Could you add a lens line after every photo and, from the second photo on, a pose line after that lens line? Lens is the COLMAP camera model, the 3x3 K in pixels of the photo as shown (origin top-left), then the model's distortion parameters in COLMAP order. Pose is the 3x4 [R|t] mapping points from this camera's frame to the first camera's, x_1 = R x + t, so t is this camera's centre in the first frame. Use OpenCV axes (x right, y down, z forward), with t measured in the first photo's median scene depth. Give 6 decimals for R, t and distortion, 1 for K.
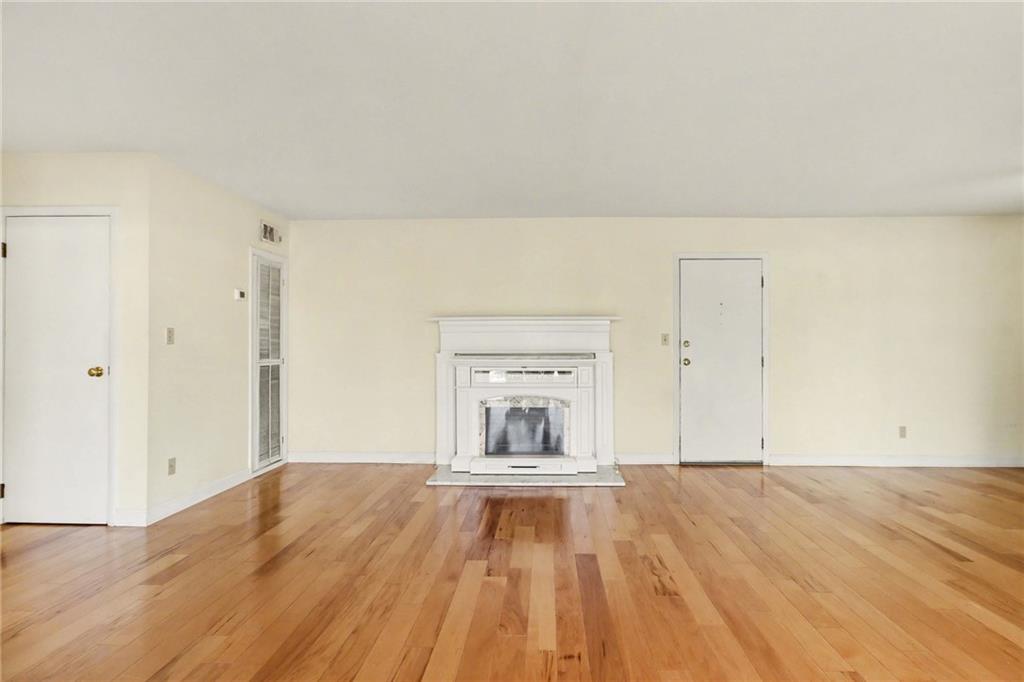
lens RADIAL K [[472.2, 0, 512.7], [0, 472.2, 344.0], [0, 0, 1]] dist [-0.012391, 0.000356]
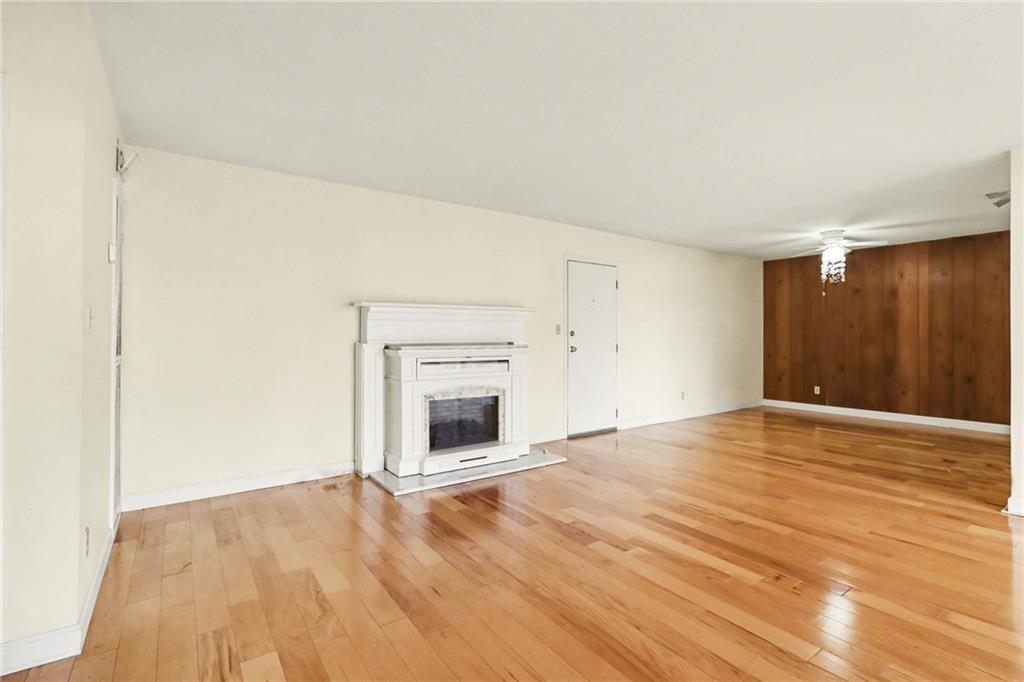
lens RADIAL K [[472.2, 0, 519.1], [0, 472.2, 333.9], [0, 0, 1]] dist [-0.012391, 0.000356]
pose [[0.799669, 0.002332, 0.600436, -0.470395], [-0.000414, 0.999994, -0.003332, 0.004536], [-0.600441, 0.002416, 0.799666, 0.158348]]
